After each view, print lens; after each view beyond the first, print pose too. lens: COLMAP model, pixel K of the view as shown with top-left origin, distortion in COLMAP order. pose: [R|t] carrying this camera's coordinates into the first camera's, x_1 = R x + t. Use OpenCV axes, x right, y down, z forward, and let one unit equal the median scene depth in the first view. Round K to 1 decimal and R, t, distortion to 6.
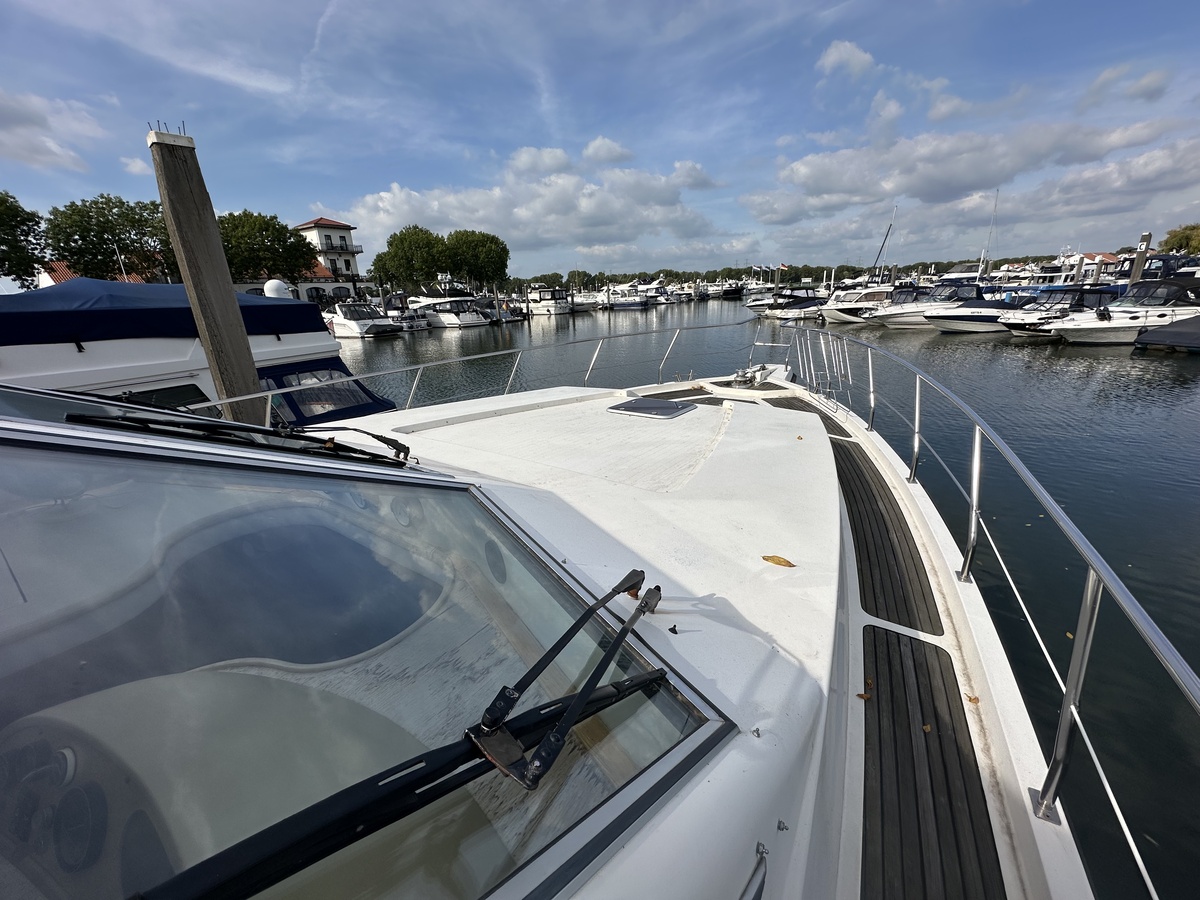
lens RADIAL K [[478.8, 0, 600.0], [0, 478.8, 450.0], [0, 0, 1]] dist [-0.001041, -0.000135]
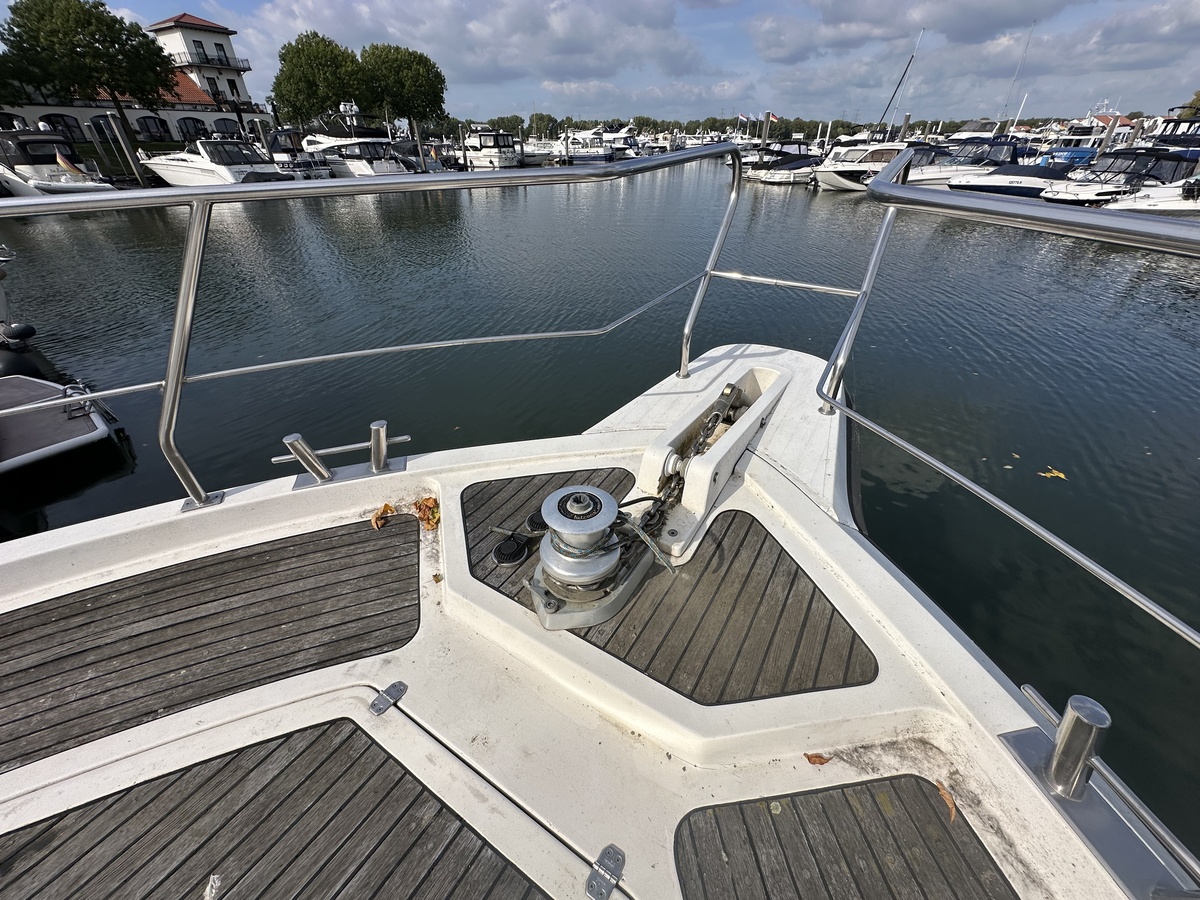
lens RADIAL K [[478.8, 0, 600.0], [0, 478.8, 450.0], [0, 0, 1]] dist [-0.001041, -0.000135]
pose [[0.997851, -0.000268, 0.065517, 0.024800], [-0.015996, 0.968734, 0.247587, -0.017228], [-0.063535, -0.248103, 0.966648, 0.066650]]
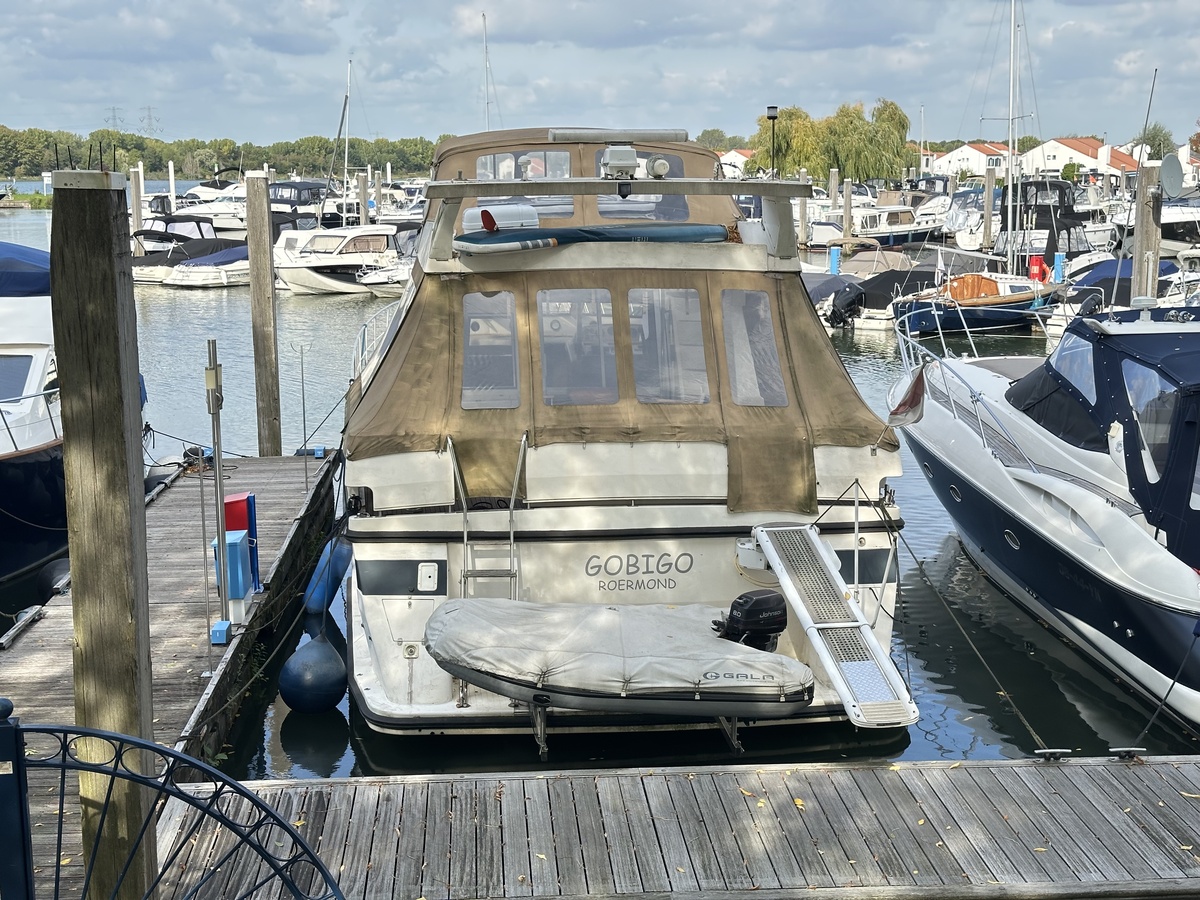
lens RADIAL K [[1664.3, 0, 600.0], [0, 1664.3, 450.0], [0, 0, 1]] dist [0.095121, 0.003537]
pose [[0.744506, -0.069324, 0.664007, -0.211217], [0.183281, 0.977604, -0.103437, 0.059042], [-0.641965, 0.198709, 0.740538, -0.206657]]
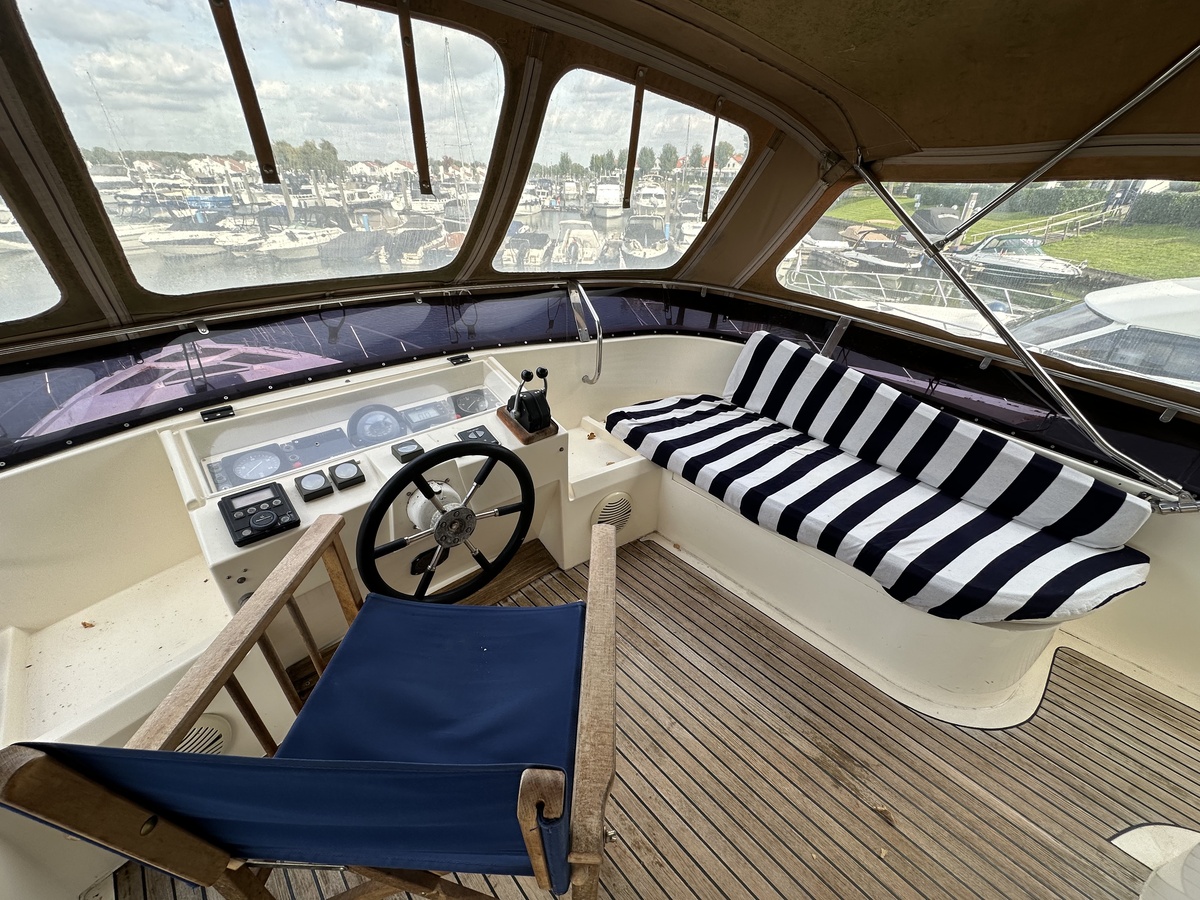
lens RADIAL K [[478.8, 0, 600.0], [0, 478.8, 450.0], [0, 0, 1]] dist [-0.001041, -0.000135]
pose [[0.197102, -0.445147, 0.873496, -0.055479], [0.285356, 0.878446, 0.383281, -0.007570], [-0.937936, 0.173712, 0.300169, -0.027109]]
